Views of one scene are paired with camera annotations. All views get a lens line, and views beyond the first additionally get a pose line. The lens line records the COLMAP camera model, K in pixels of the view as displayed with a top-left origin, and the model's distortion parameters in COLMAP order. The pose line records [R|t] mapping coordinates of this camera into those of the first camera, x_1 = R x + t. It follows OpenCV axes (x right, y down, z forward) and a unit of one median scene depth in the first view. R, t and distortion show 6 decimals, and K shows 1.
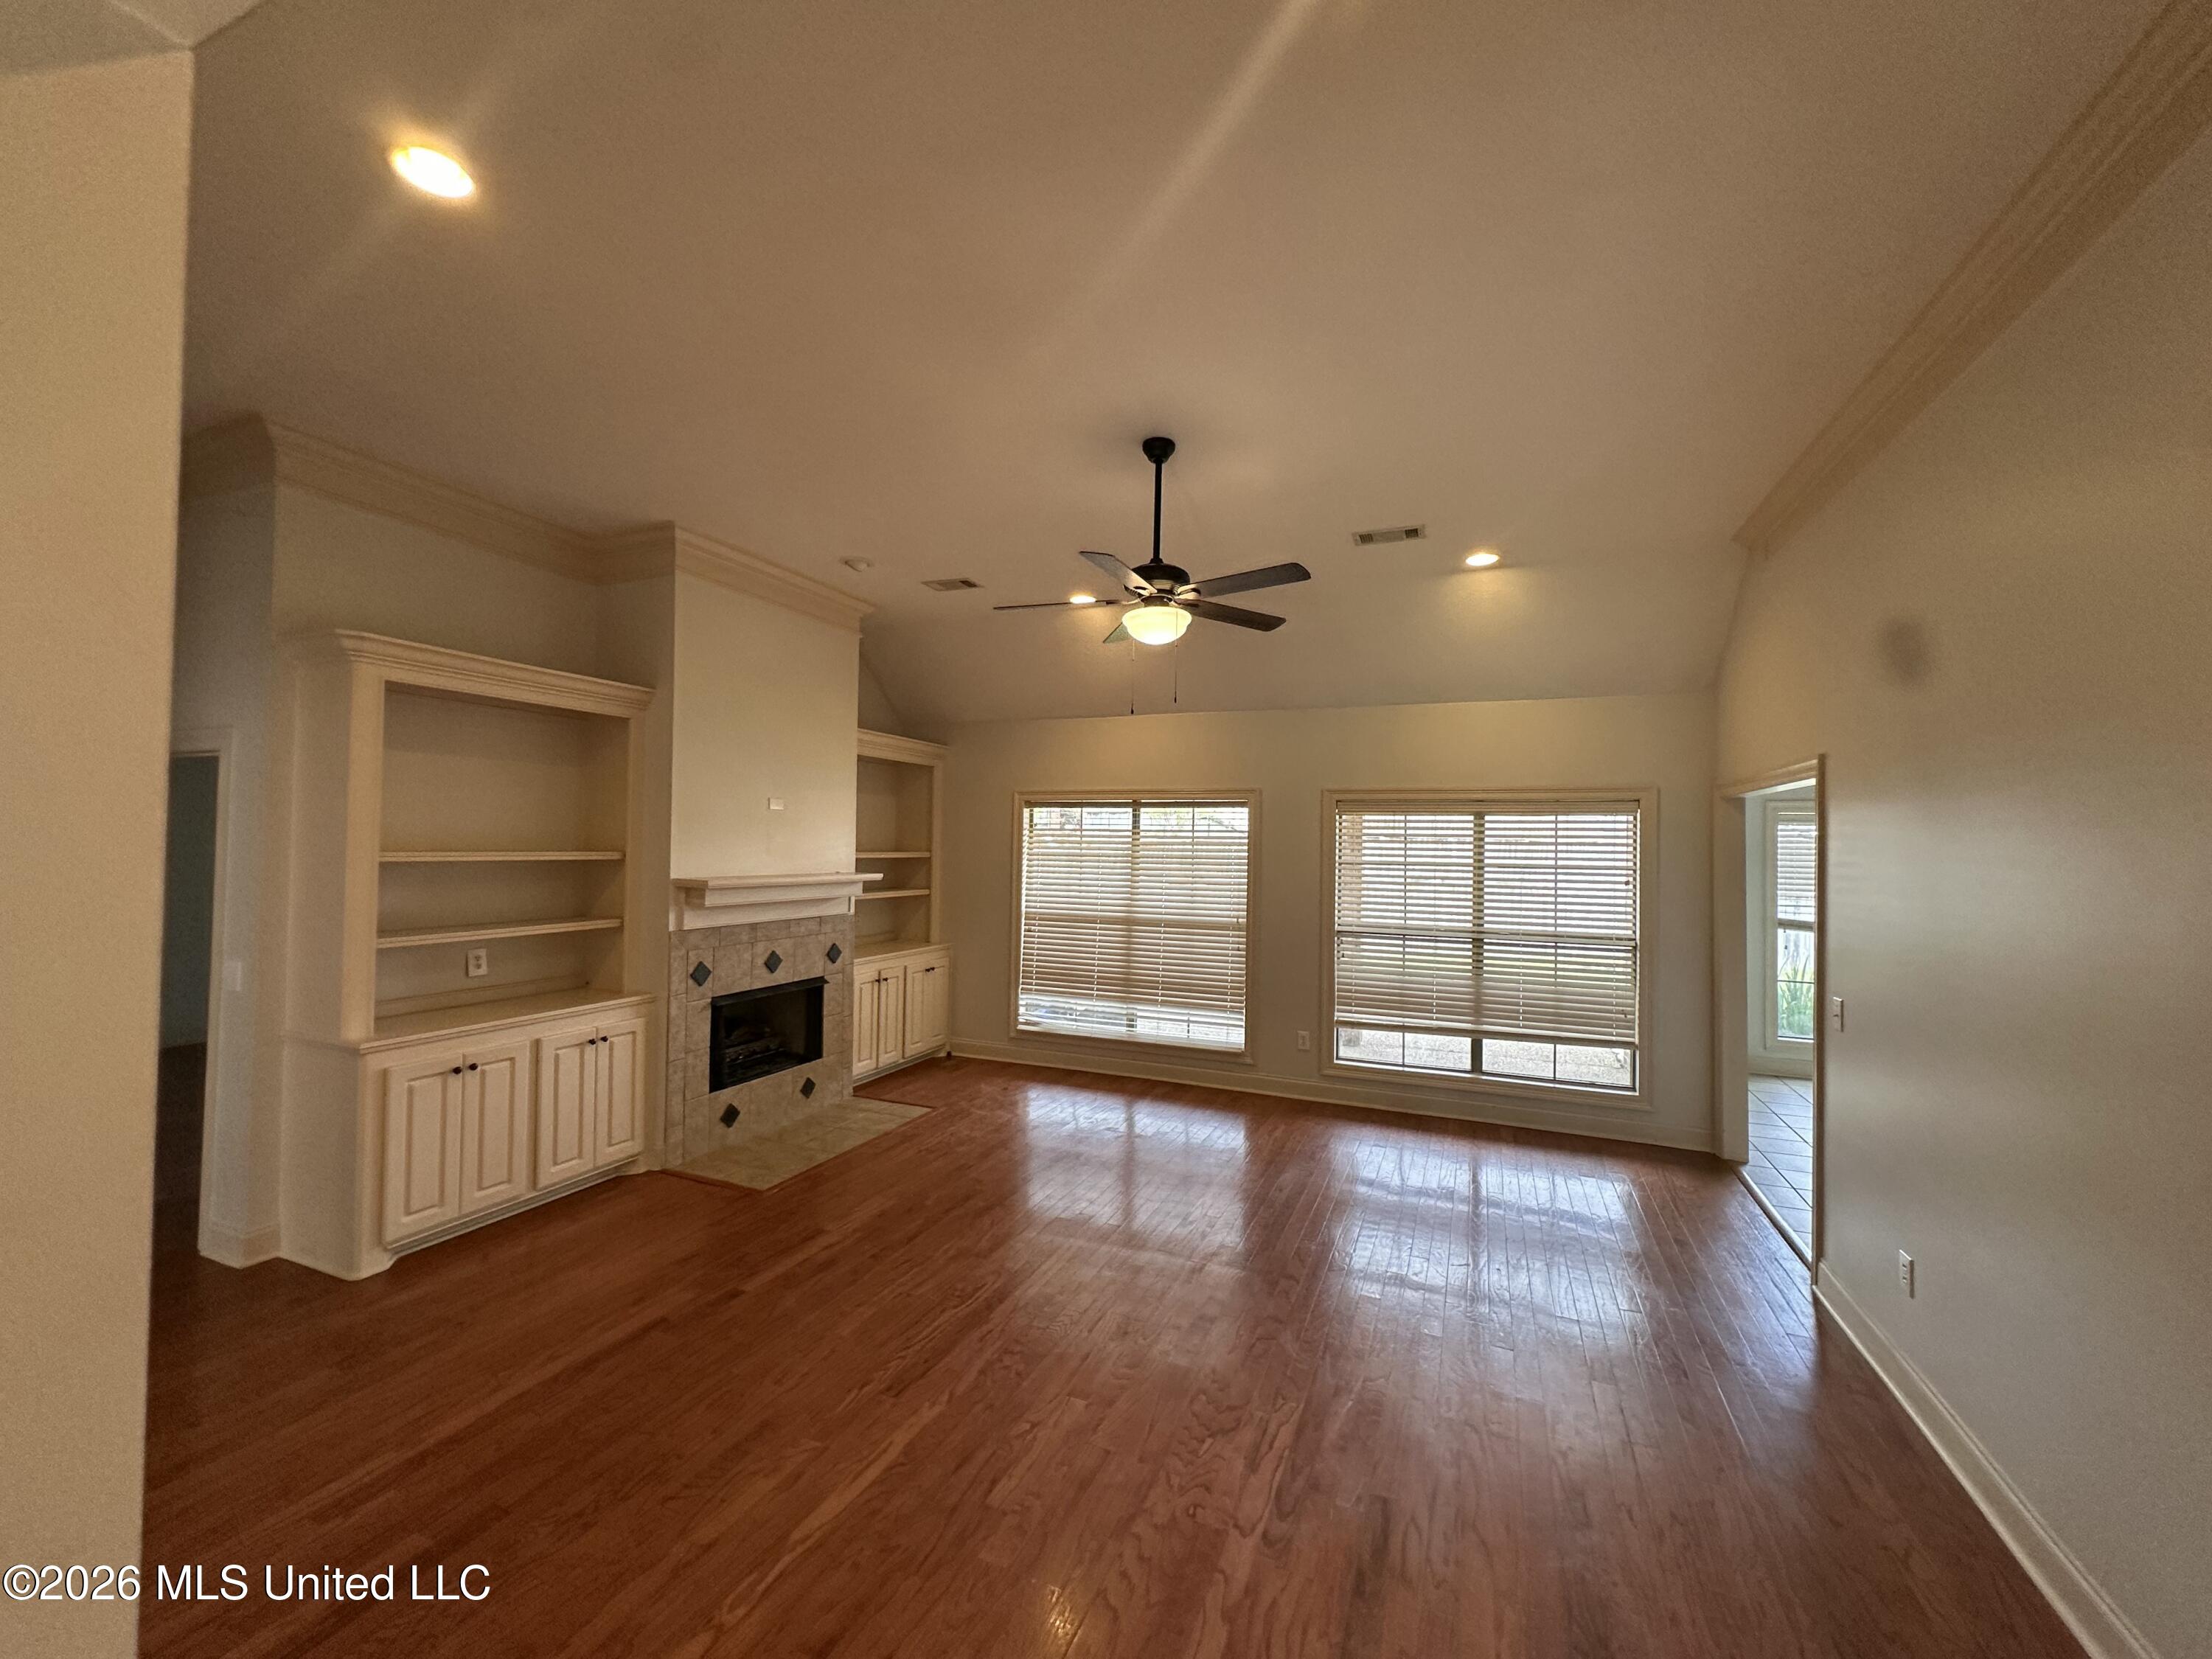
lens RADIAL K [[884.6, 0, 1109.2], [0, 884.6, 832.2], [0, 0, 1]] dist [-0.003169, 0.000834]
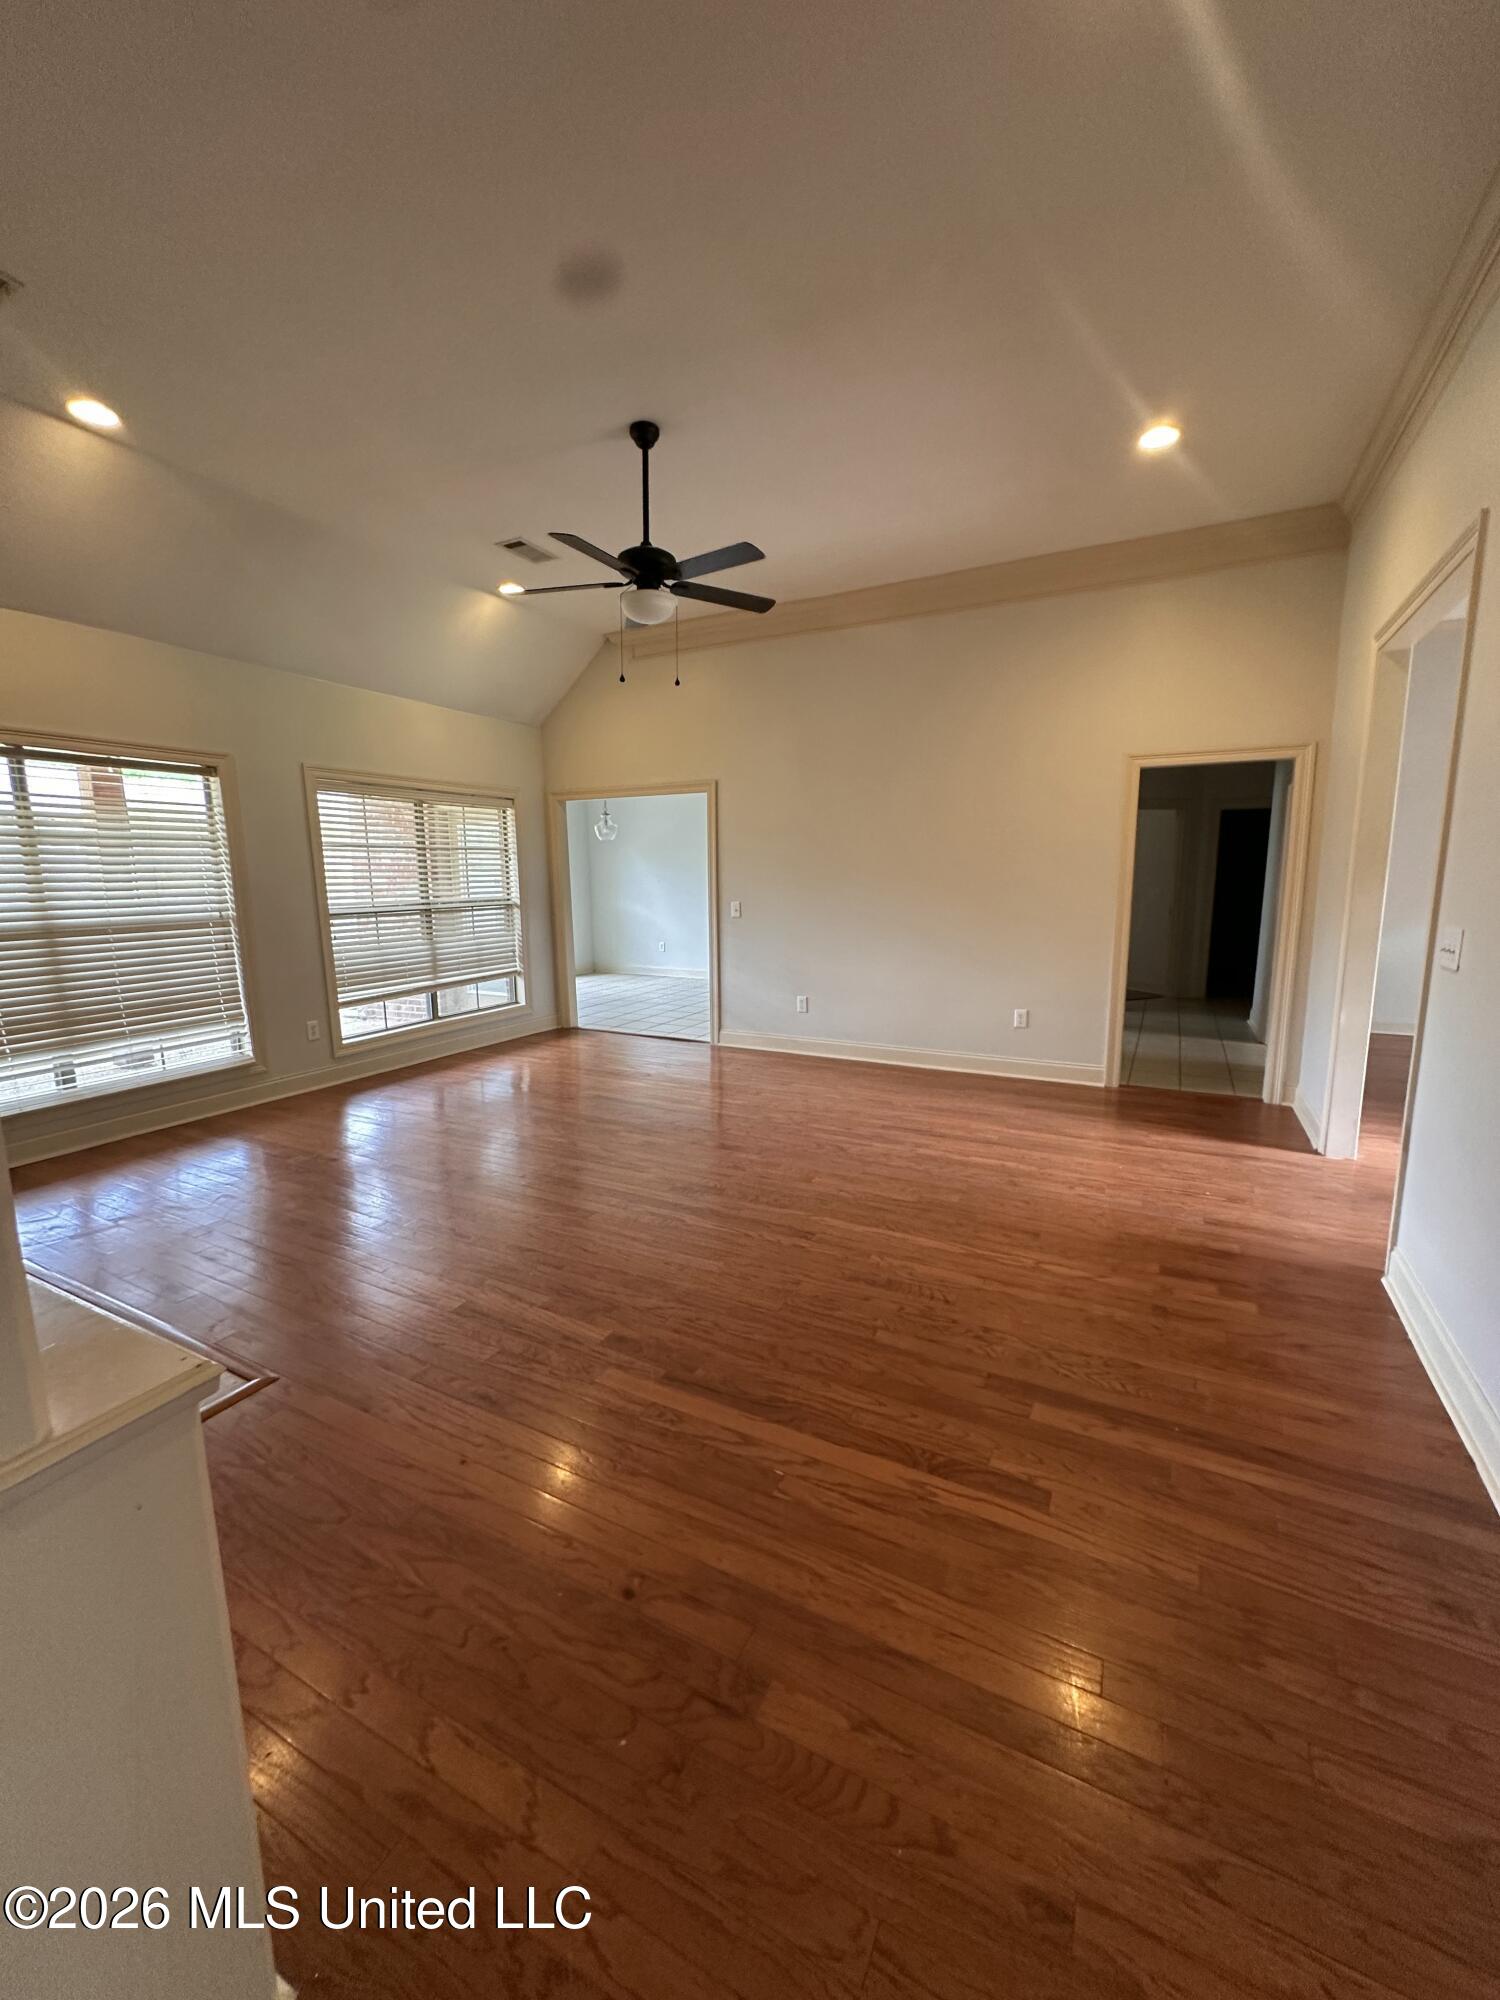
lens RADIAL K [[799.8, 0, 755.5], [0, 799.8, 998.6], [0, 0, 1]] dist [-0.003169, 0.000834]
pose [[0.071722, -0.174083, 0.982116, -0.606837], [-0.003655, 0.984599, 0.174790, 0.046864], [-0.997418, -0.016126, 0.069981, 0.462908]]
